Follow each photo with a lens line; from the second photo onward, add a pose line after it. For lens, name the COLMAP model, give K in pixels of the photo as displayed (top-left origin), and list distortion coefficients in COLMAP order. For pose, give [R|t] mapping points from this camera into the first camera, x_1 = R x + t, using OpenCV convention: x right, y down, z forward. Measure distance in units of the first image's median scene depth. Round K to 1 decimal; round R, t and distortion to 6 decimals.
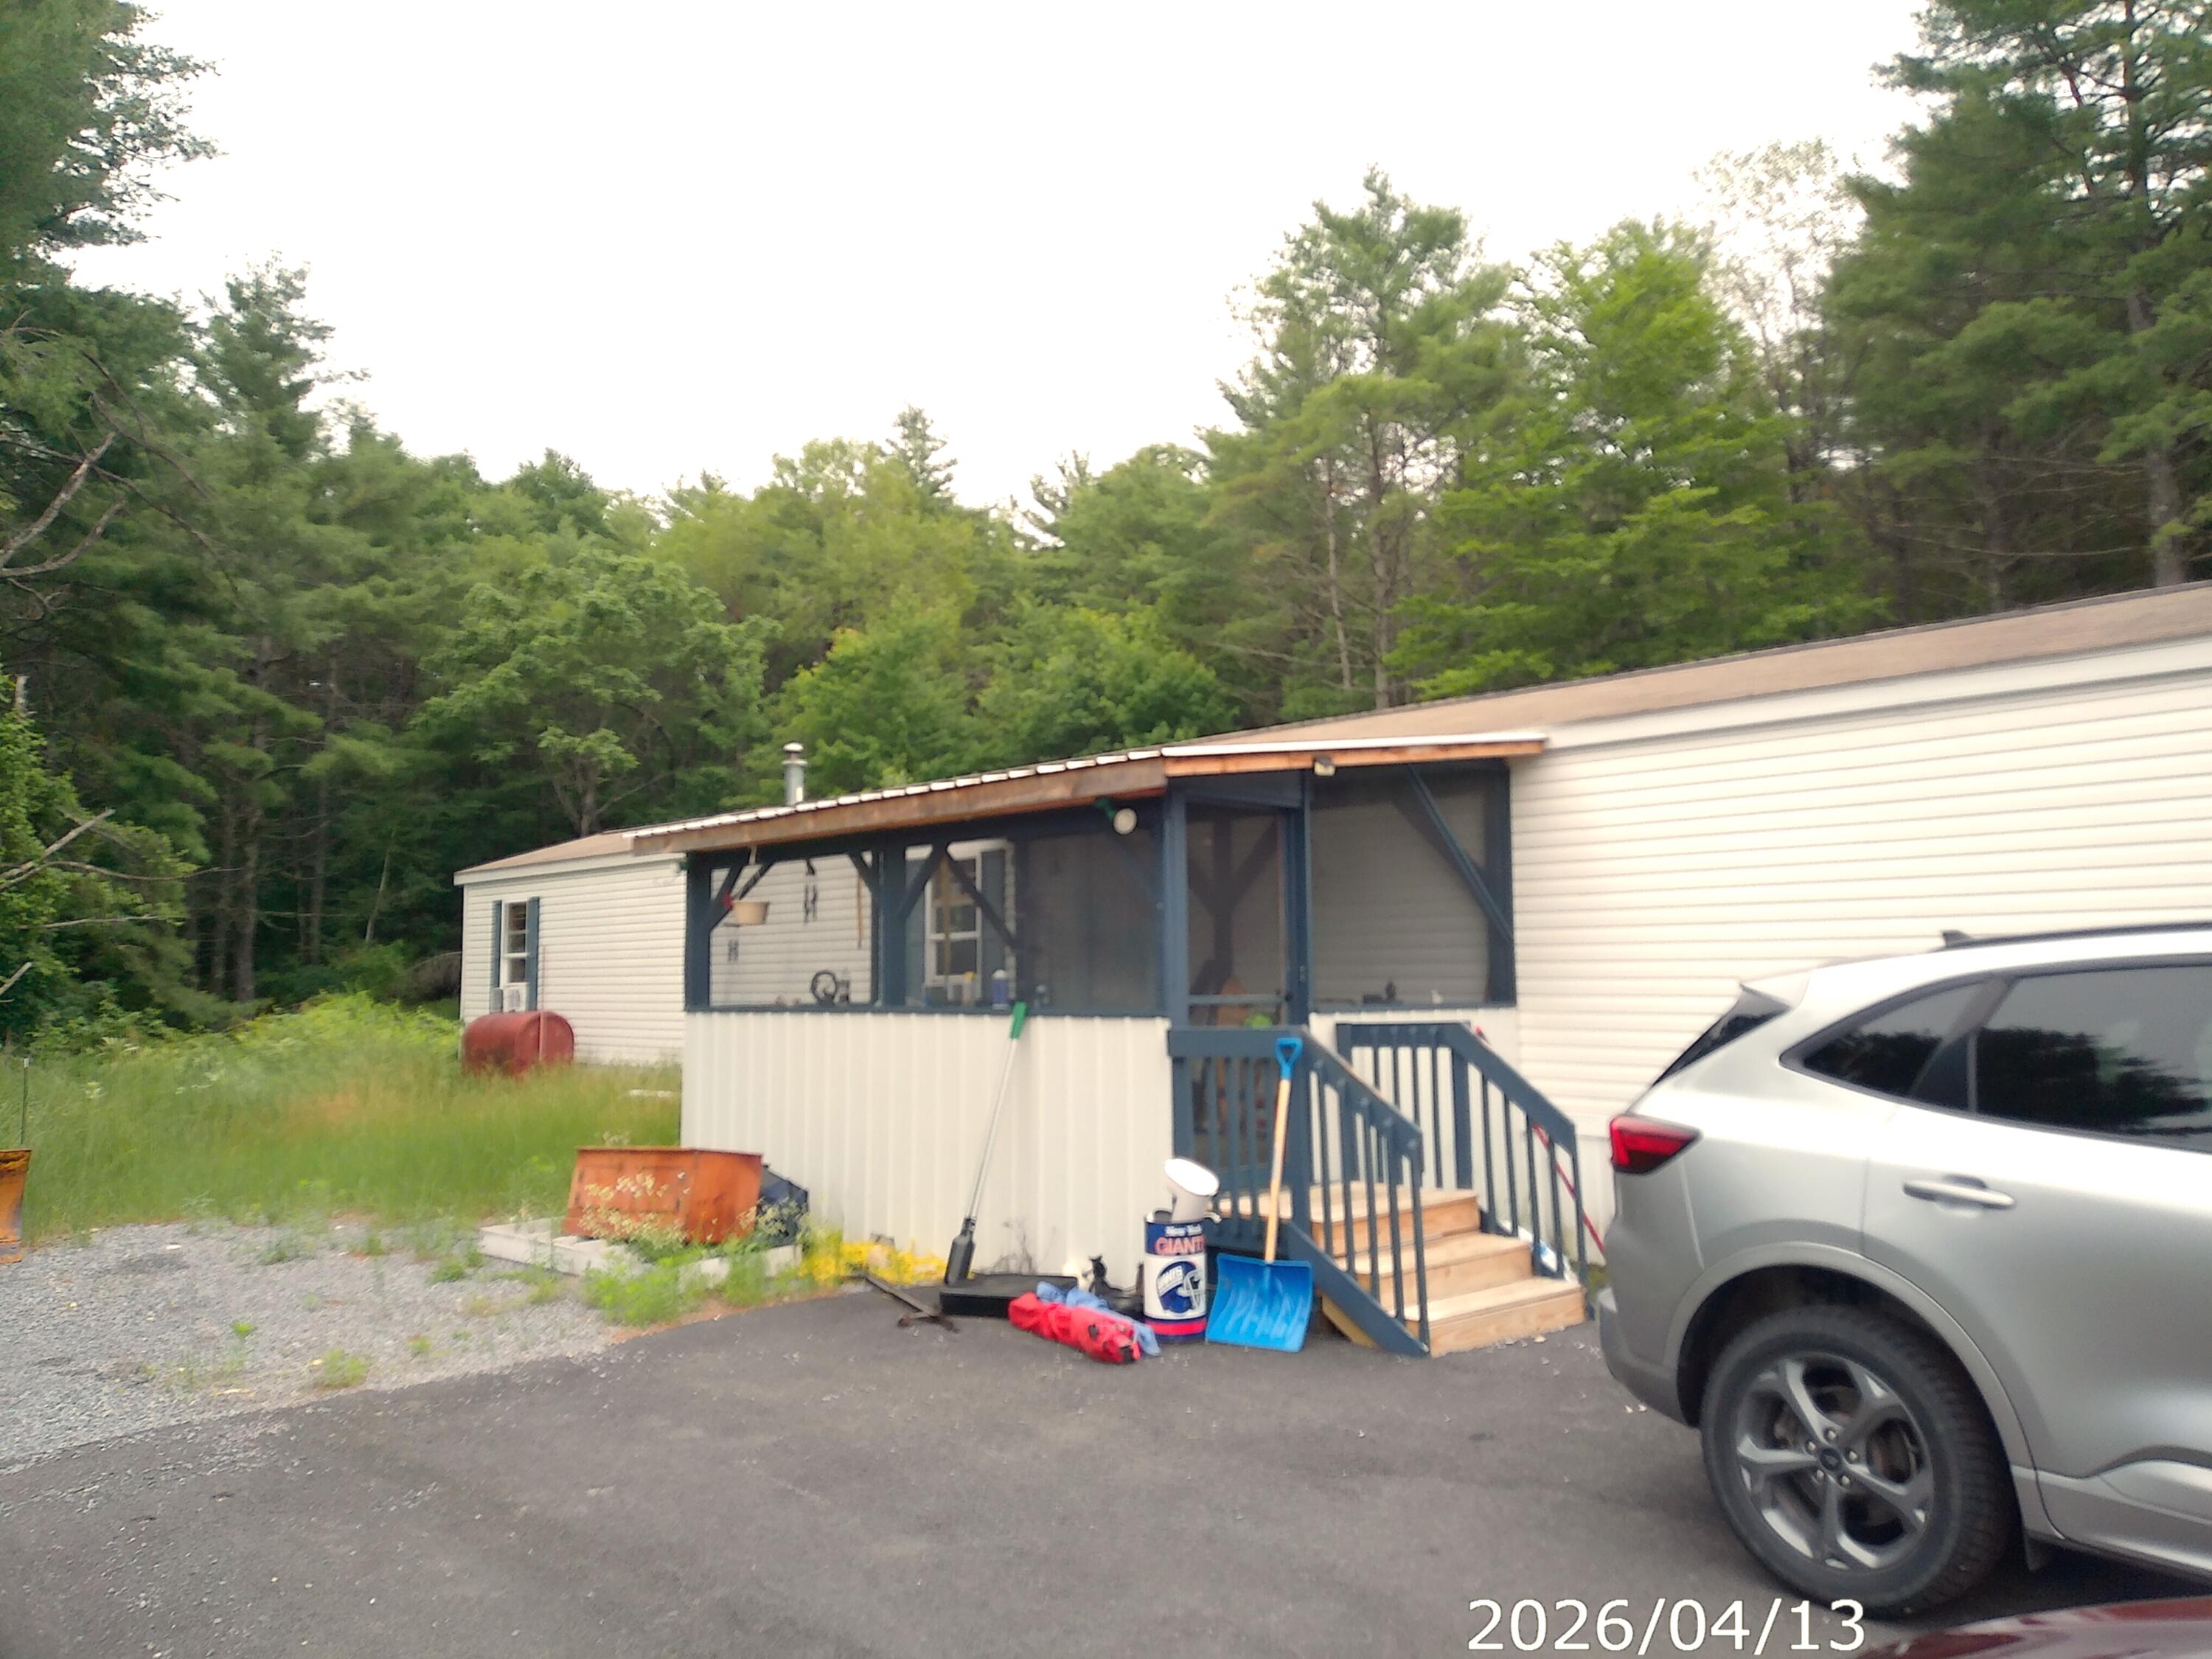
lens RADIAL K [[1503.8, 0, 1140.3], [0, 1503.8, 823.8], [0, 0, 1]] dist [0.088126, -0.087175]
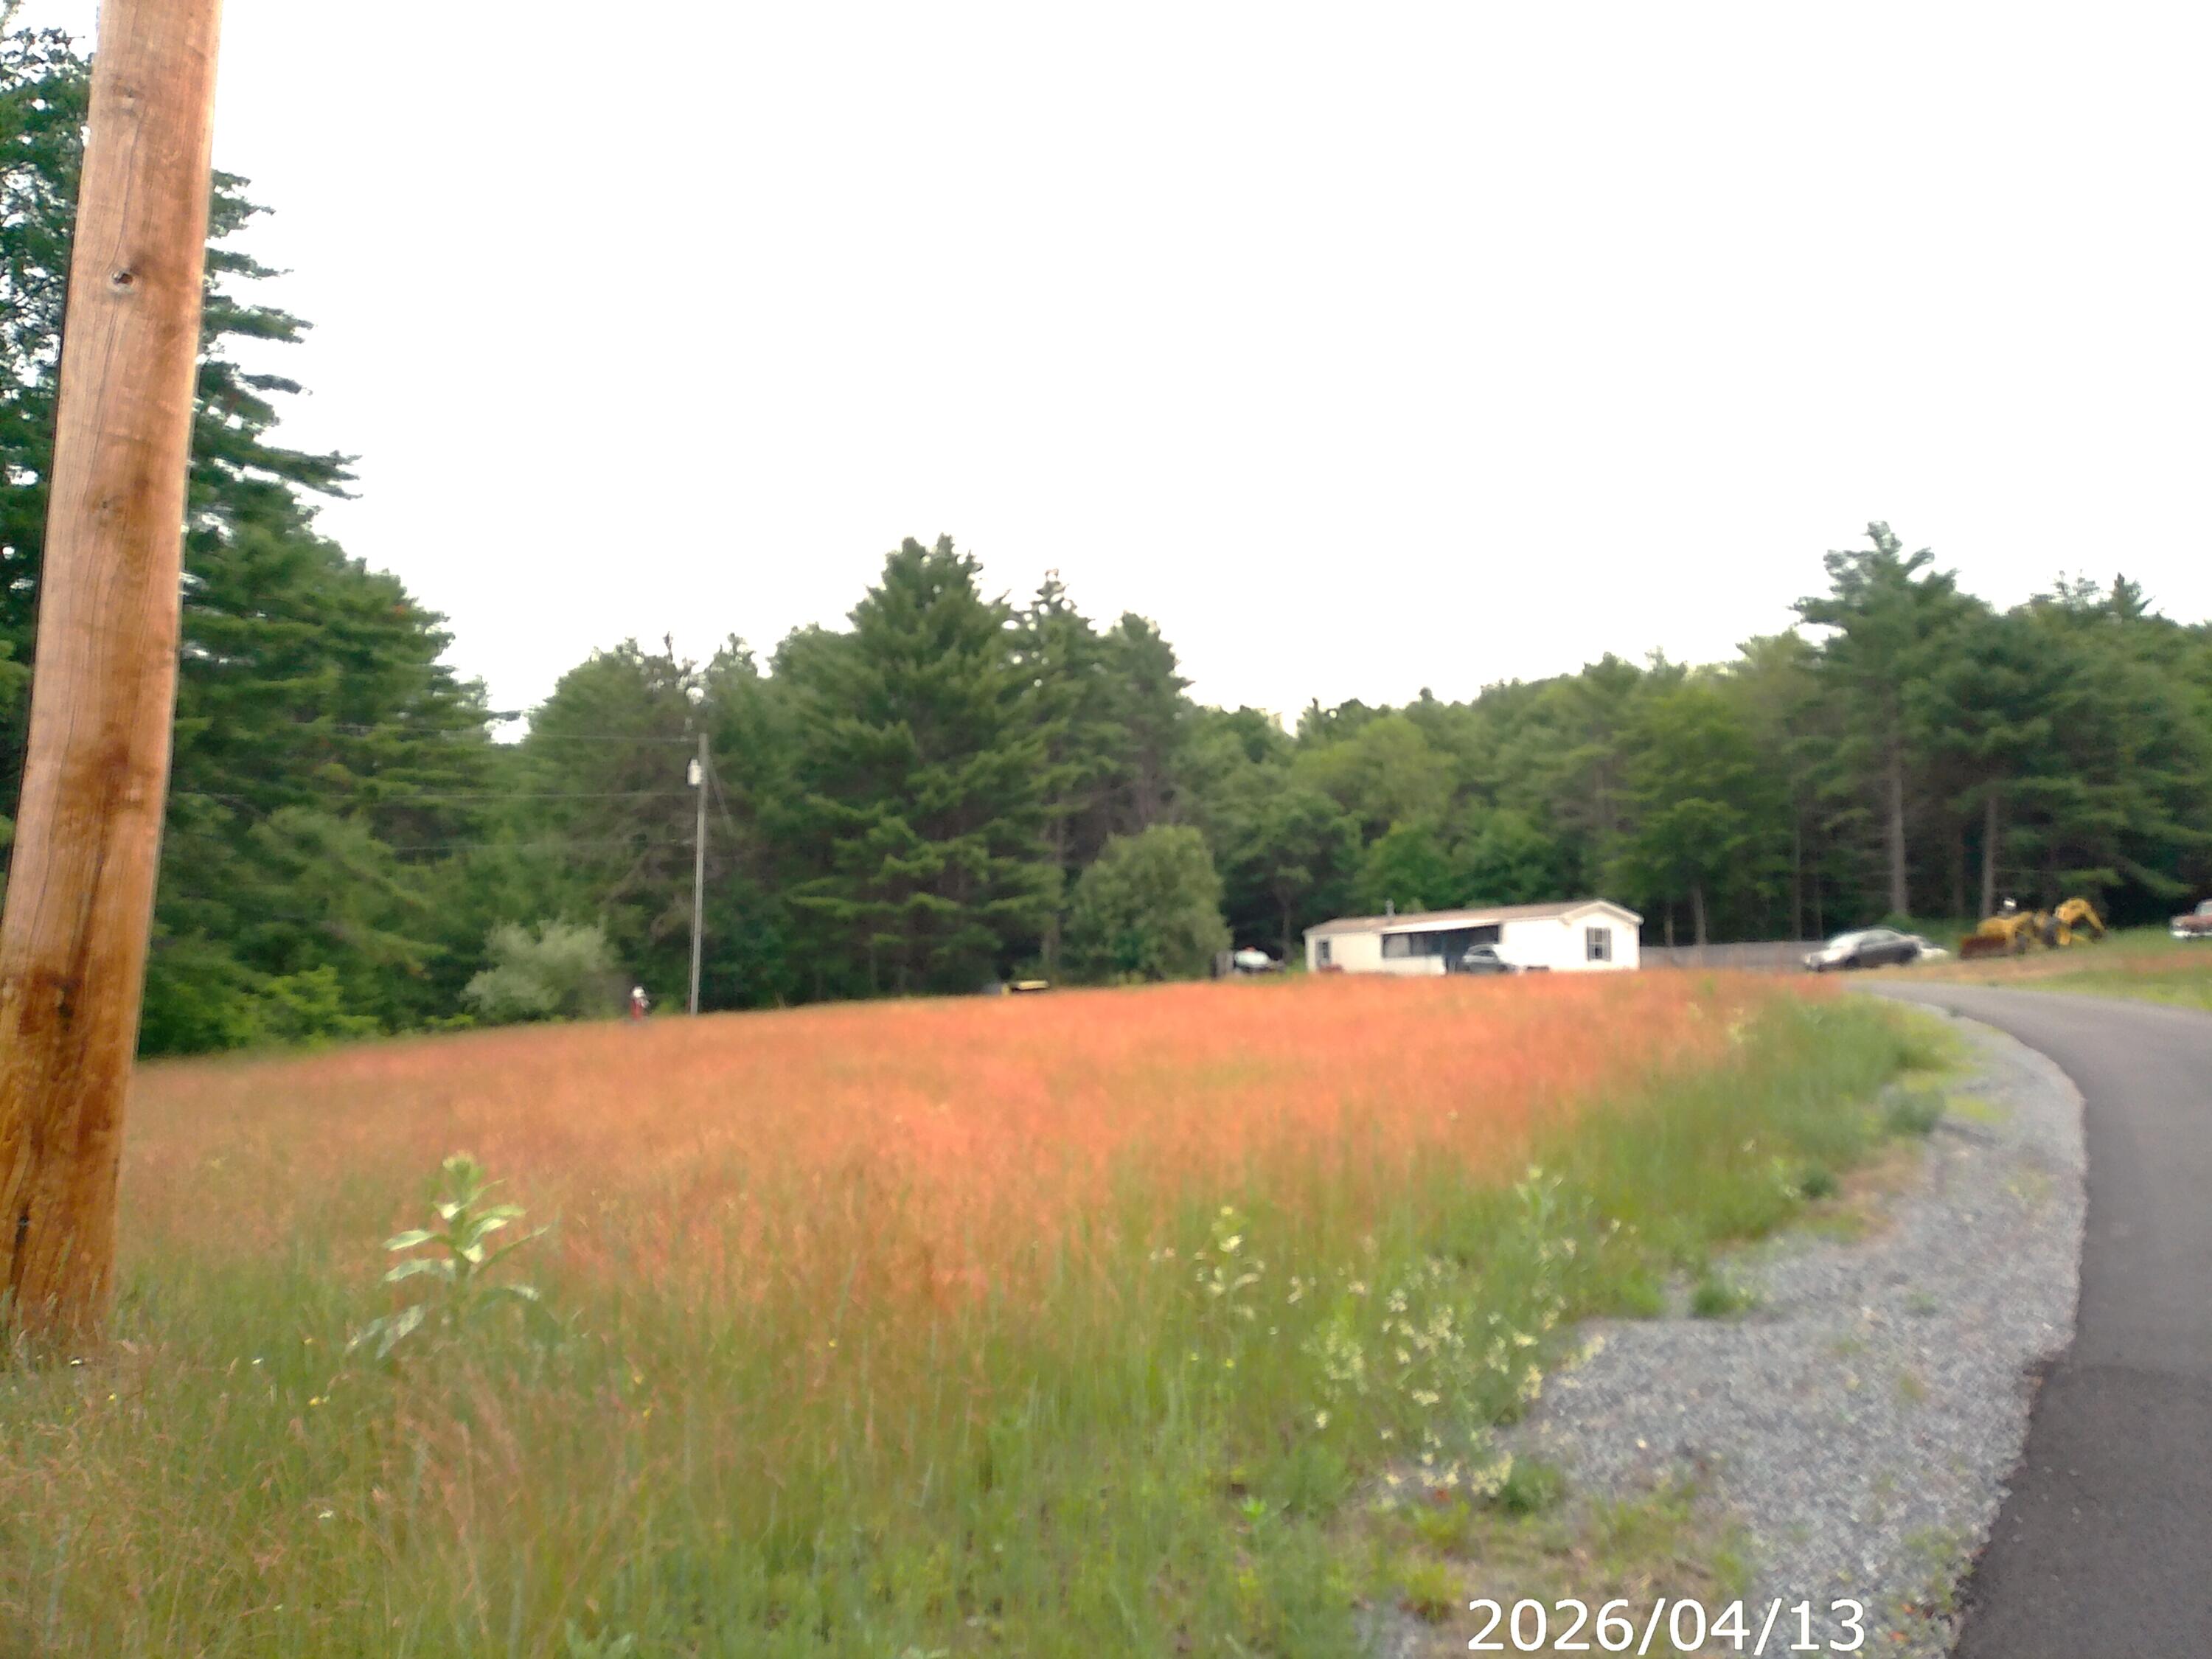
lens RADIAL K [[1503.8, 0, 1140.3], [0, 1503.8, 823.8], [0, 0, 1]] dist [0.088126, -0.087175]
pose [[0.938796, -0.020594, -0.343858, 0.248478], [0.014261, 0.999679, -0.020937, -0.084649], [0.344178, 0.014751, 0.938788, -1.395914]]
